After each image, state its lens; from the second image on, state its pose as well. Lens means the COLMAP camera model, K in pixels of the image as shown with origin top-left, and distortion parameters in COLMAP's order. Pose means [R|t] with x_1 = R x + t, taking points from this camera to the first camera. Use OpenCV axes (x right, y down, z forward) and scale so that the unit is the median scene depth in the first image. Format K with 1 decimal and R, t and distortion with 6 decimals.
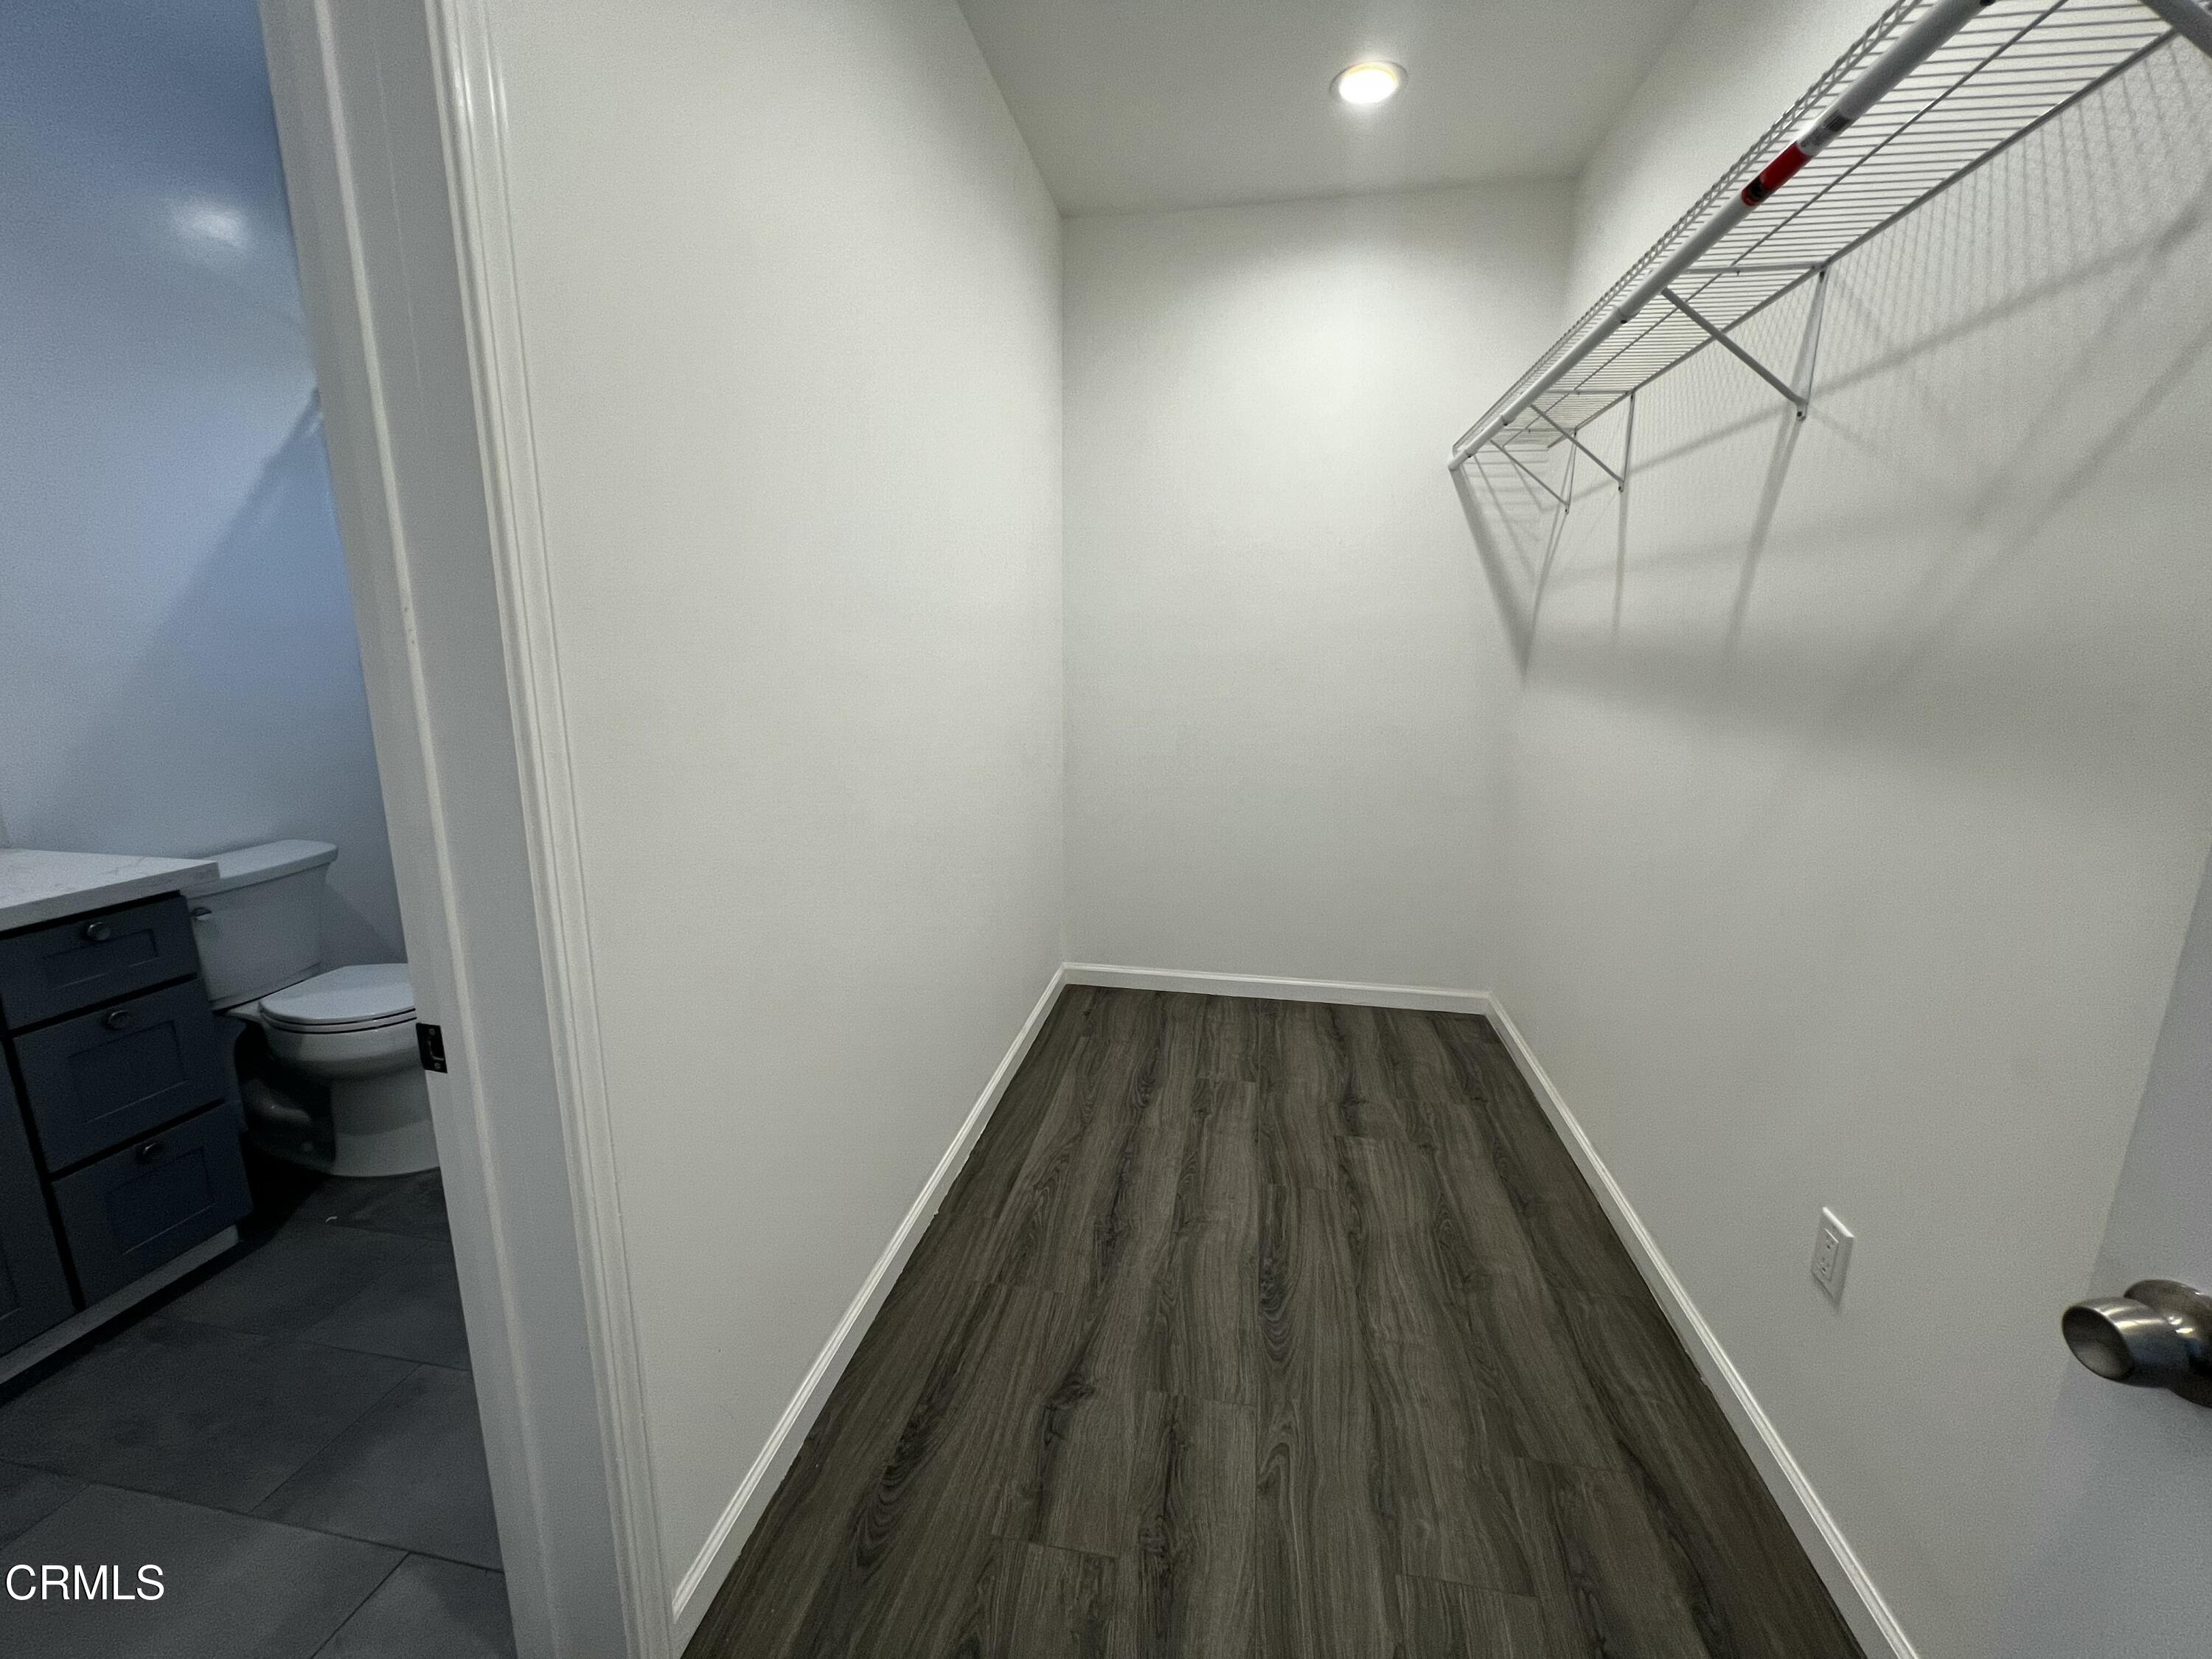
lens RADIAL K [[889.0, 0, 1102.1], [0, 889.0, 822.7], [0, 0, 1]] dist [-0.003906, 0.000105]
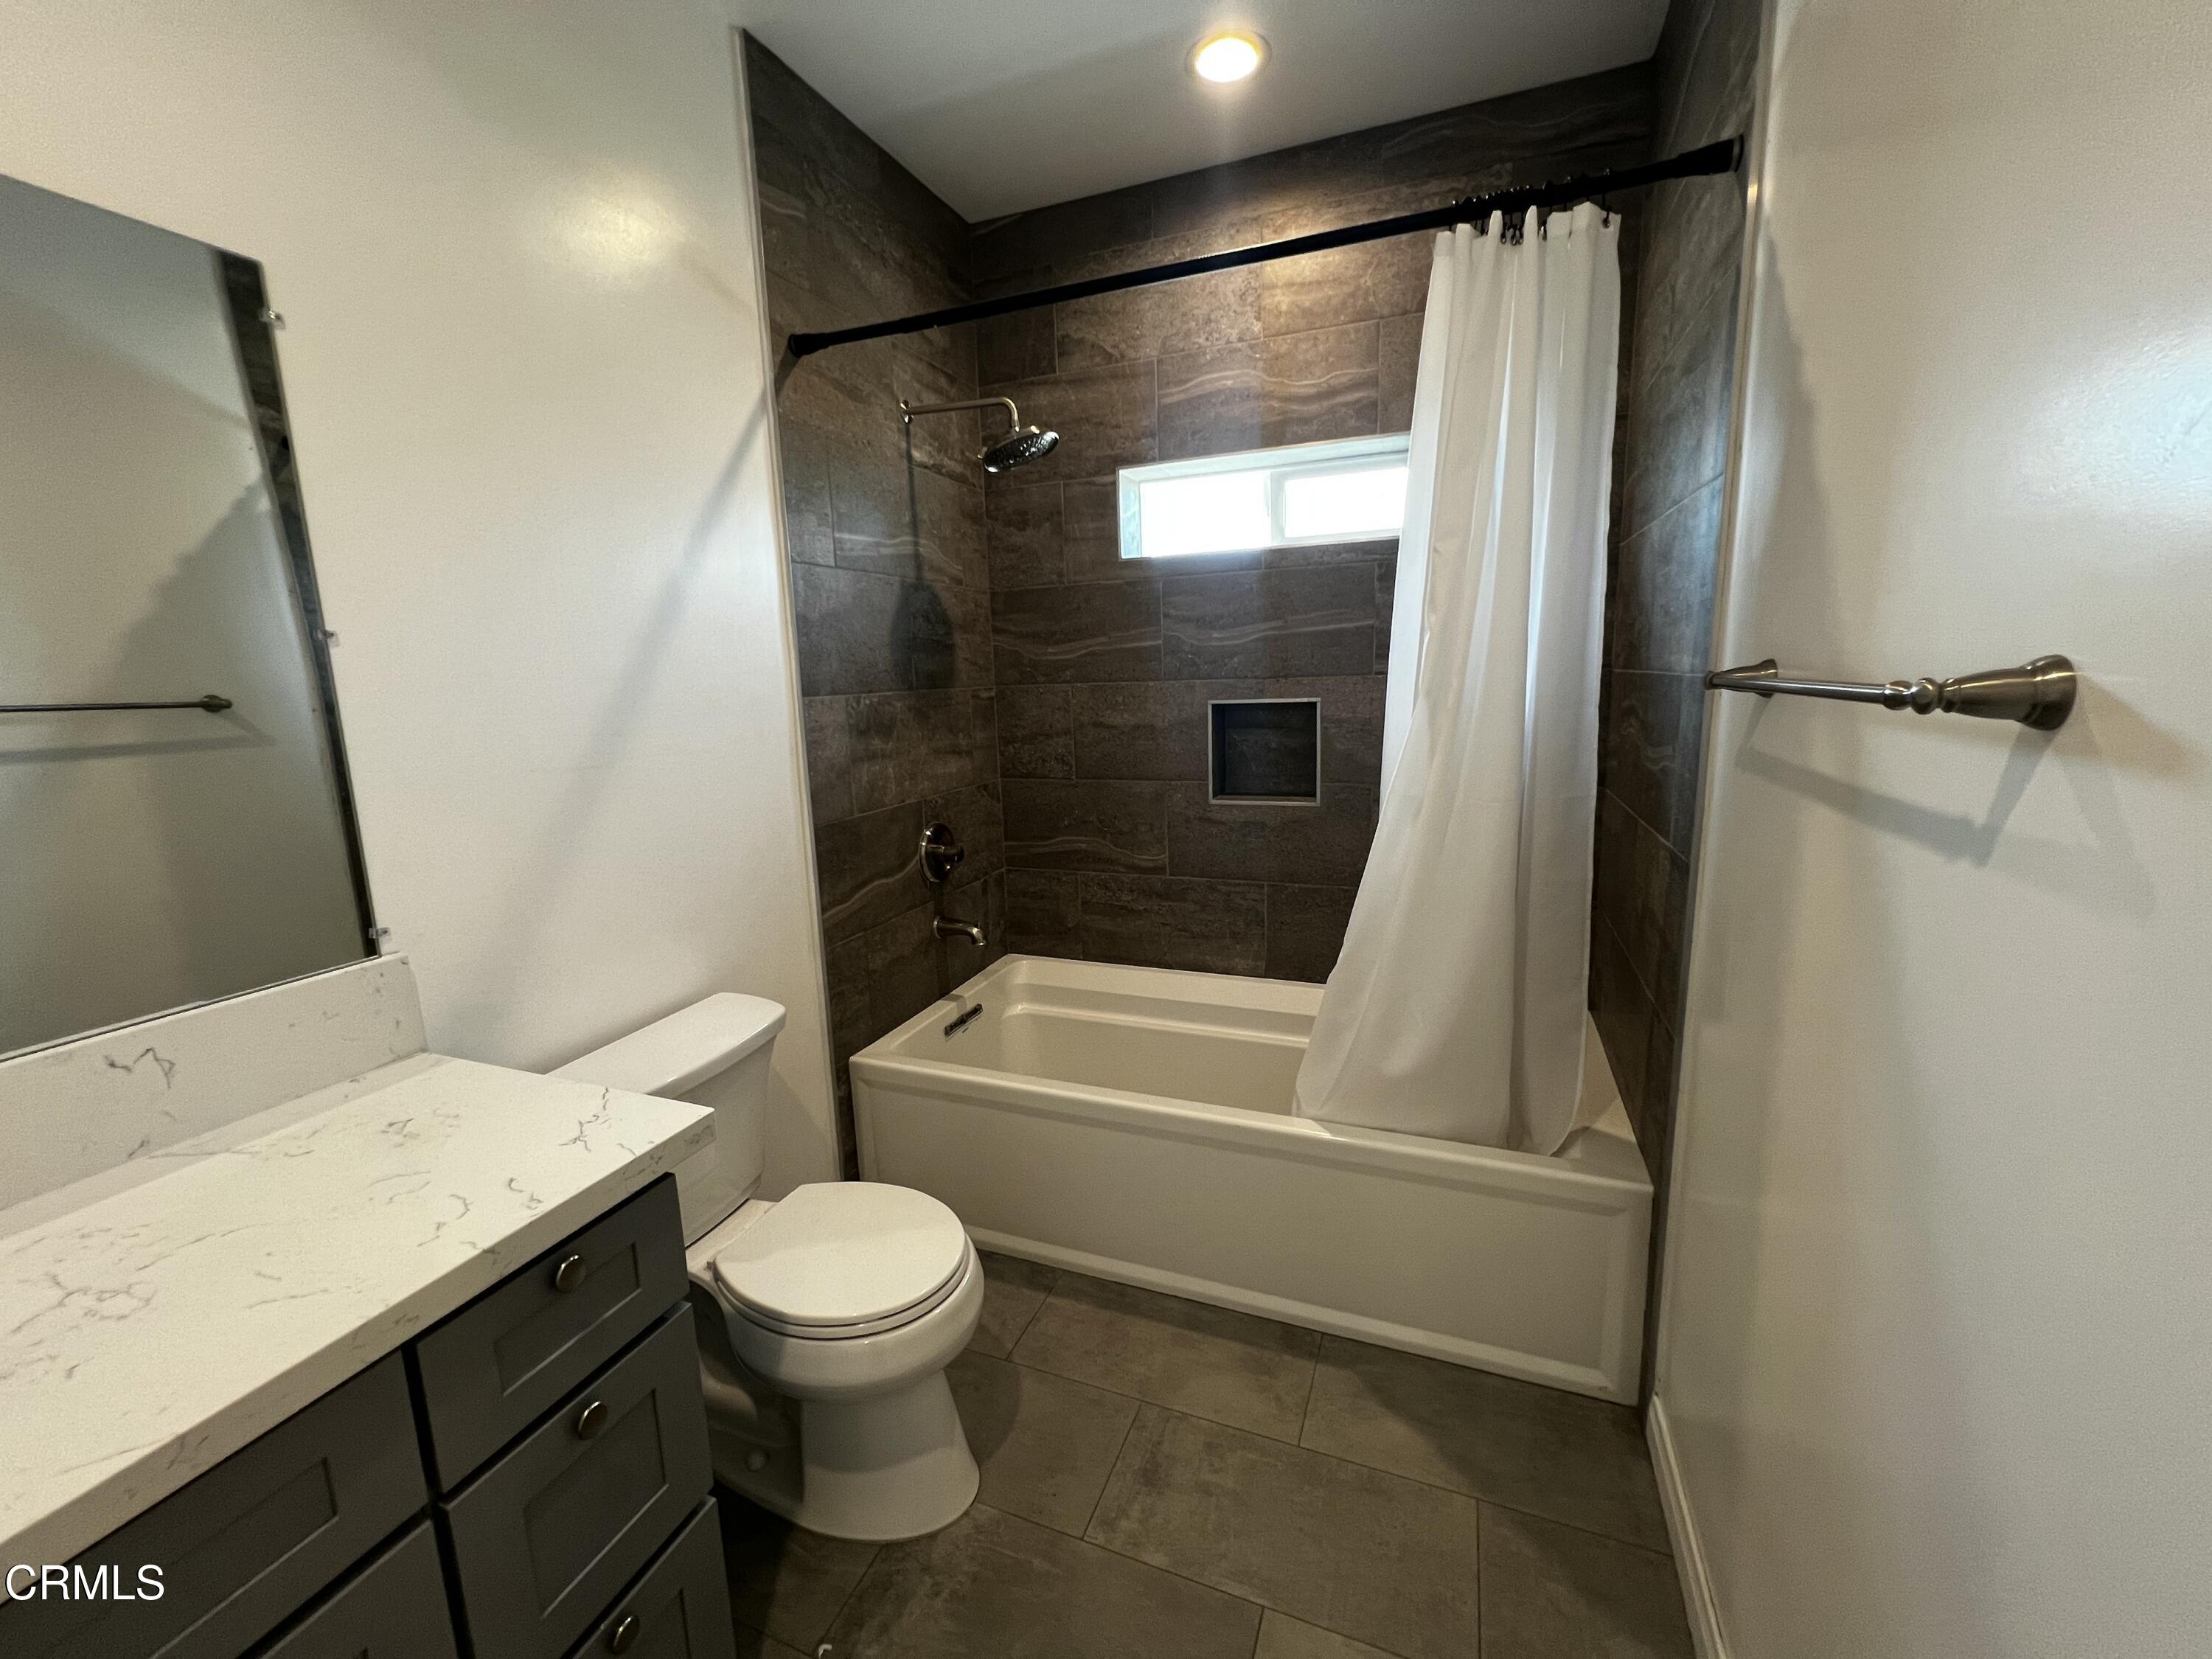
lens RADIAL K [[889.0, 0, 1102.1], [0, 889.0, 822.7], [0, 0, 1]] dist [-0.003906, 0.000105]
pose [[0.977802, -0.005288, -0.209465, -0.535662], [-0.003611, 0.999108, -0.042080, -0.111195], [0.209501, 0.041902, 0.976910, 0.397875]]
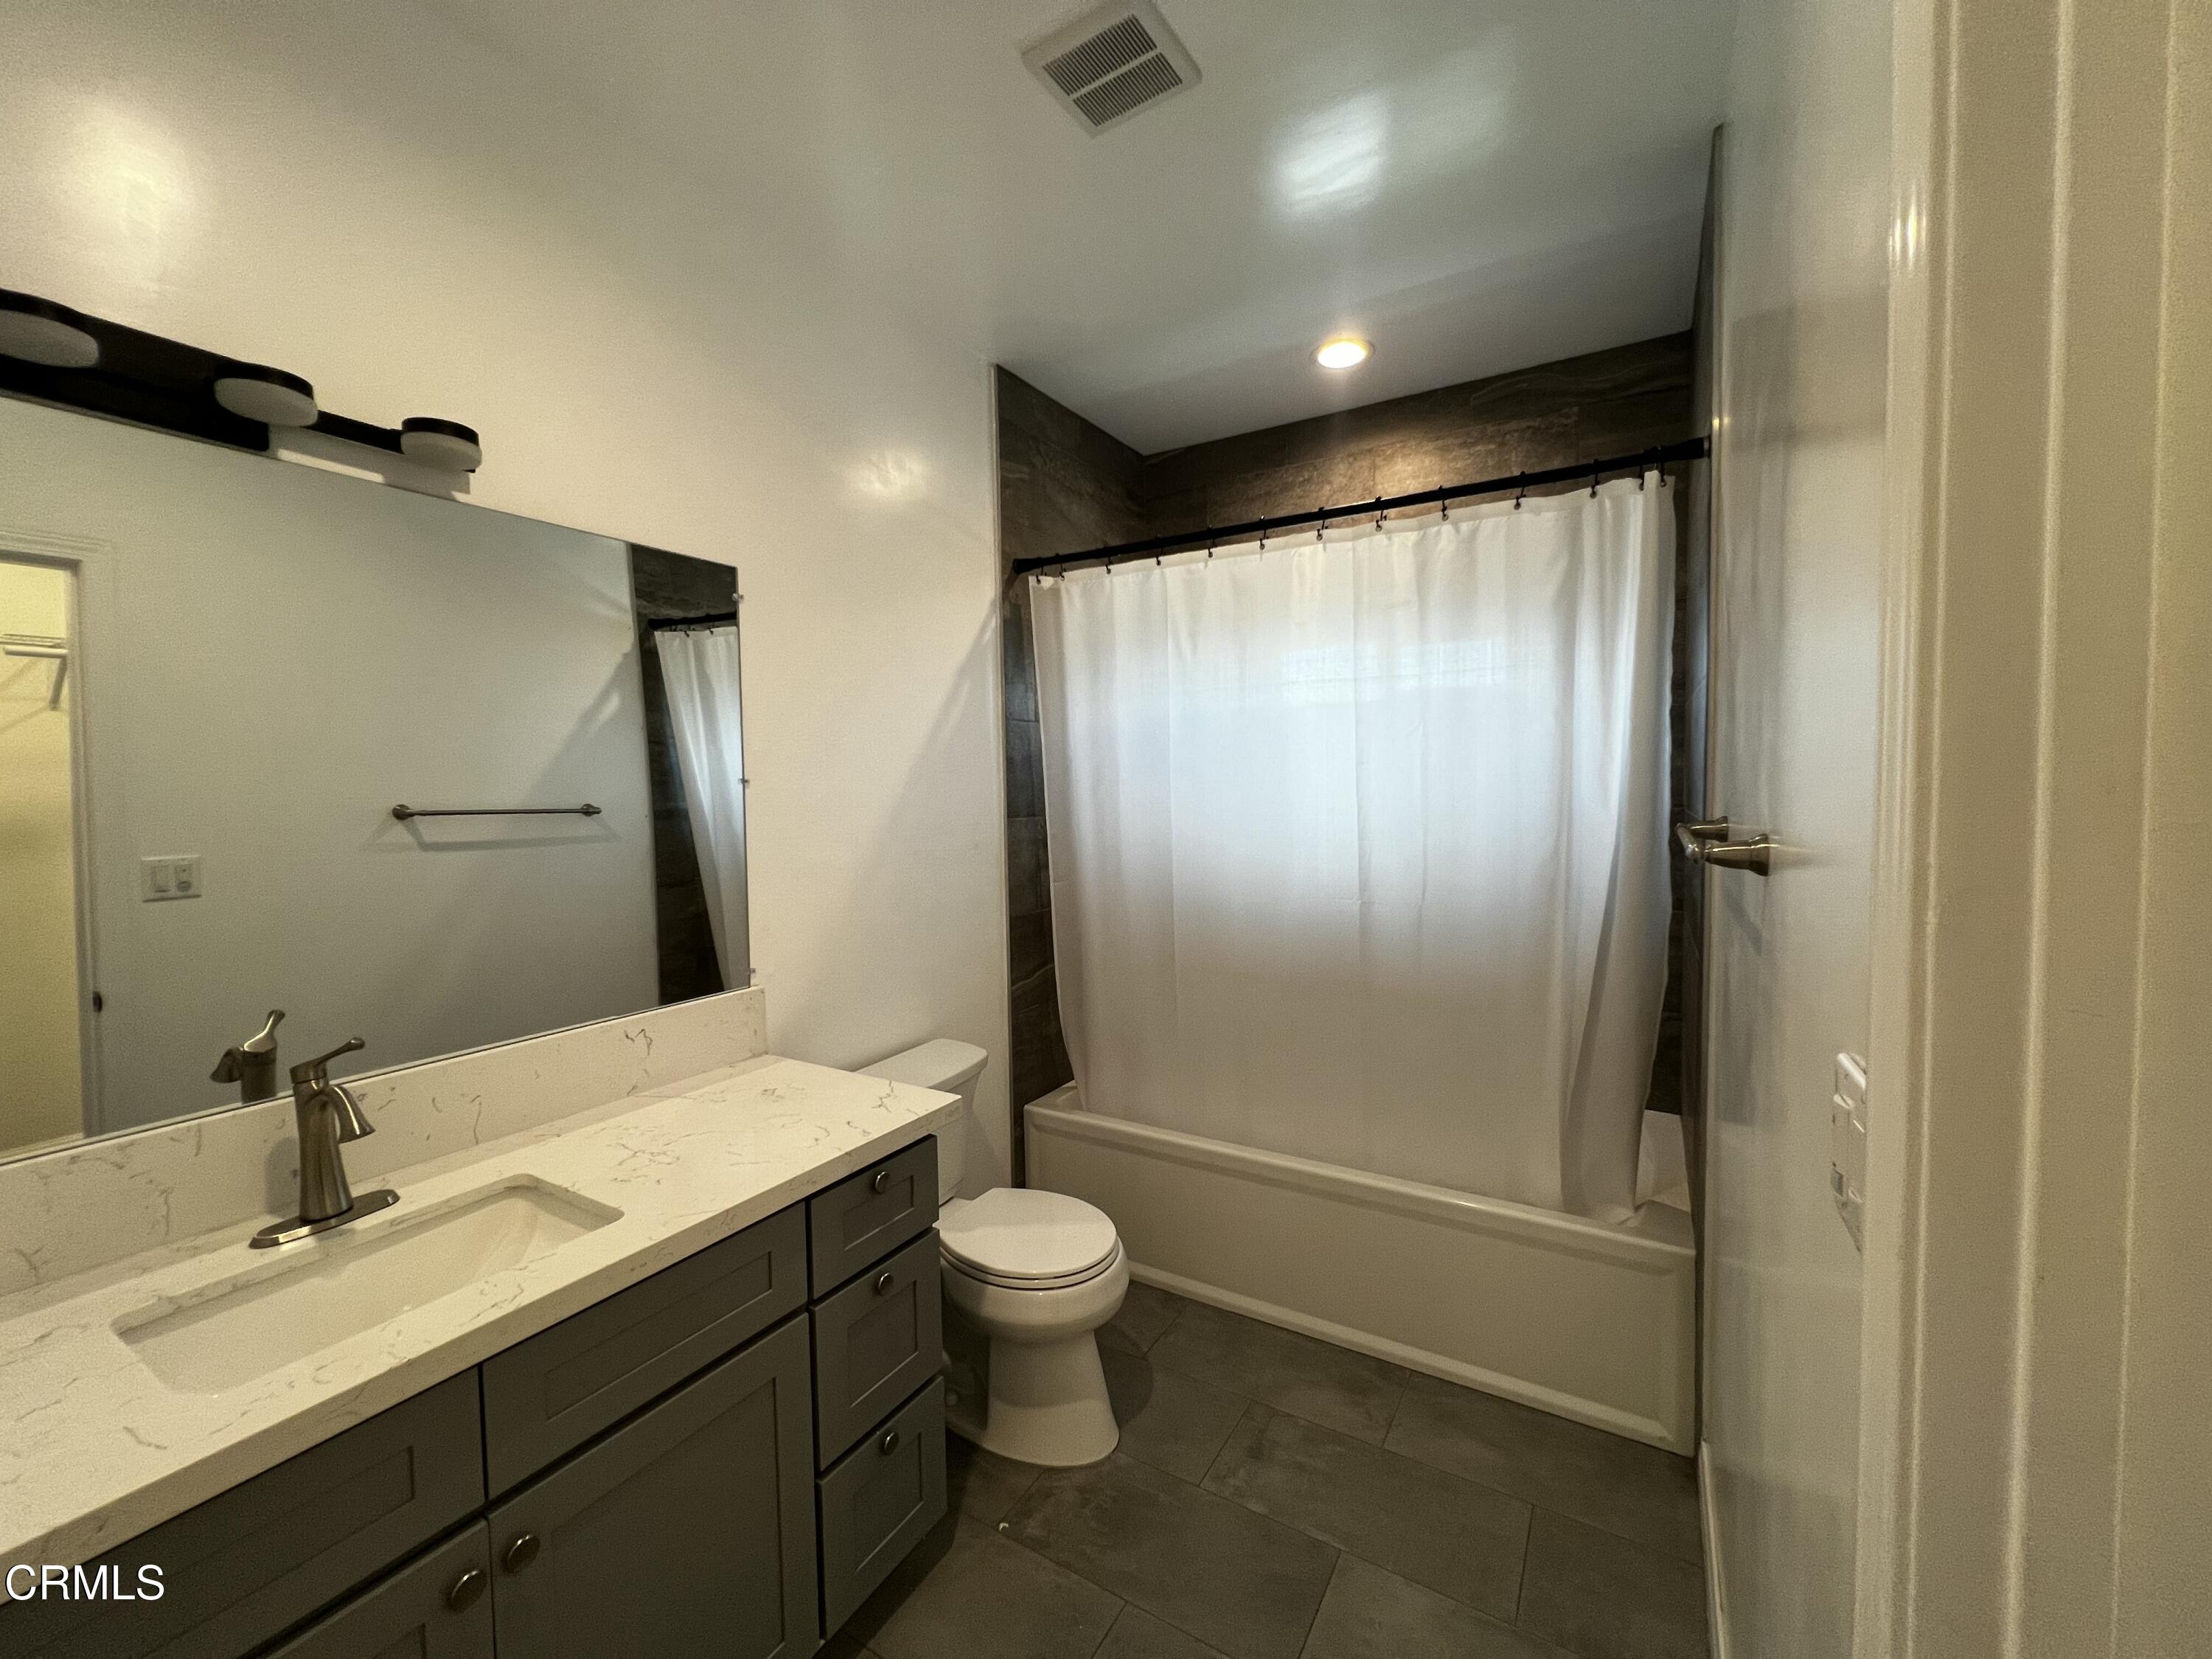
lens RADIAL K [[887.9, 0, 1102.8], [0, 887.9, 824.8], [0, 0, 1]] dist [-0.000730, -0.000401]
pose [[0.930985, -0.007952, -0.364971, -0.460562], [-0.052701, 0.986362, -0.155923, -0.085586], [0.361233, 0.164396, 0.917869, 0.143384]]
